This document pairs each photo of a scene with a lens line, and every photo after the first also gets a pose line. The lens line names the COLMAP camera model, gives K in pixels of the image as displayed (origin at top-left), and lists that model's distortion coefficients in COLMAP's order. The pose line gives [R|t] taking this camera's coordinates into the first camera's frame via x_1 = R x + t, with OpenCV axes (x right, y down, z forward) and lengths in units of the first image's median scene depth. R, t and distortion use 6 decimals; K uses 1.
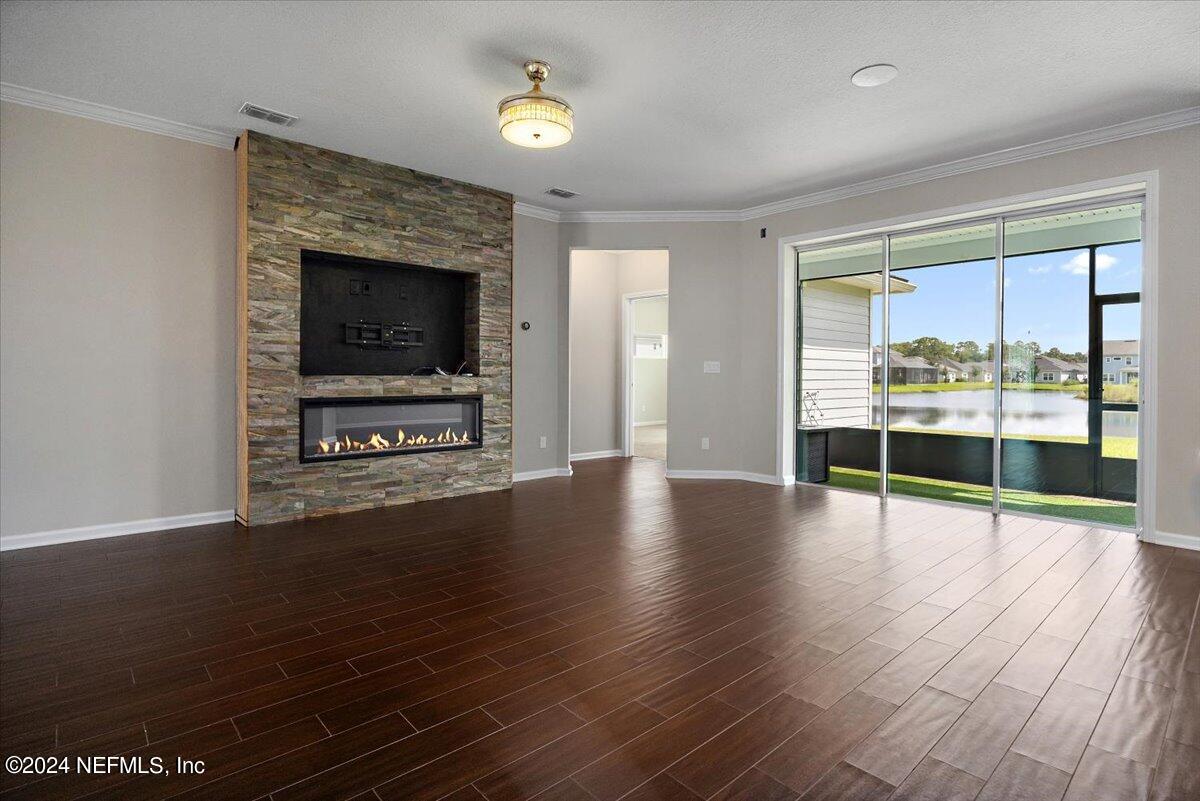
lens RADIAL K [[607.9, 0, 592.9], [0, 607.9, 379.8], [0, 0, 1]] dist [-0.012660, 0.000072]
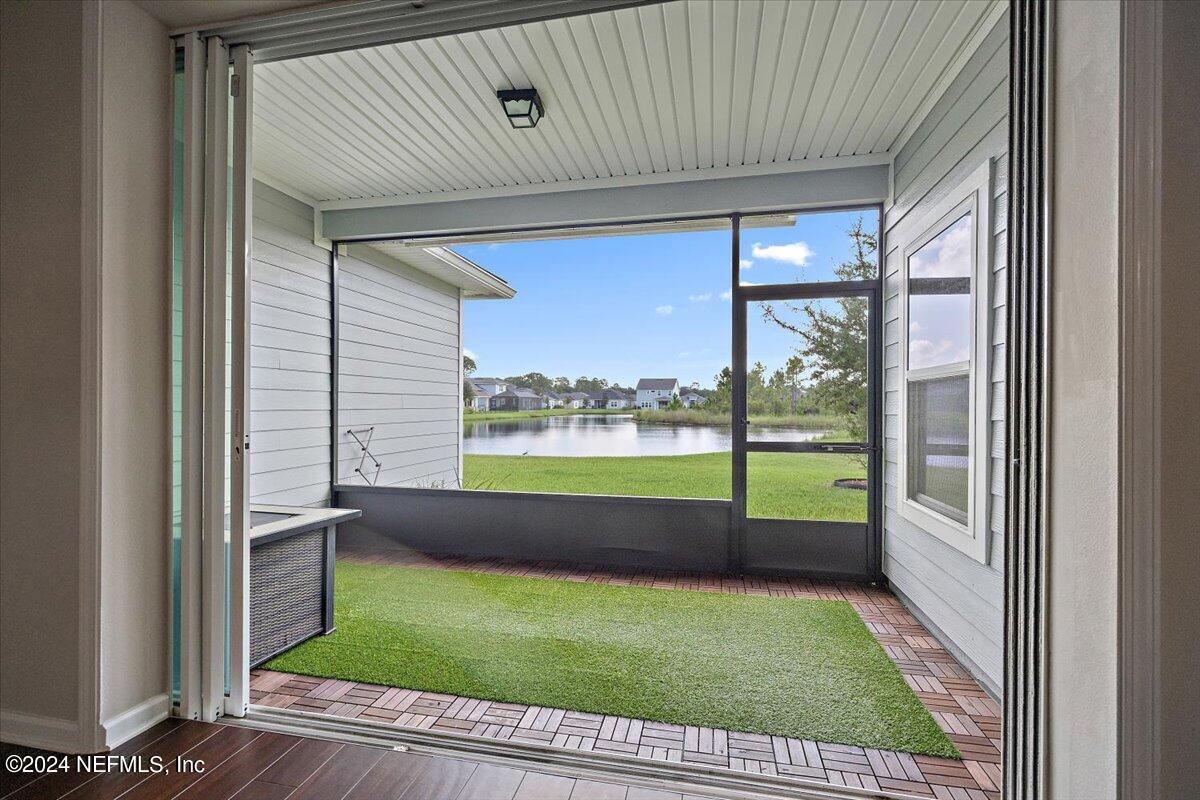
lens RADIAL K [[534.6, 0, 599.8], [0, 534.6, 405.8], [0, 0, 1]] dist [-0.000028, -0.000008]
pose [[0.810888, -0.001640, 0.585199, 0.226691], [0.002728, 0.999996, -0.000977, -0.002210], [-0.585195, 0.002388, 0.810889, 0.390787]]
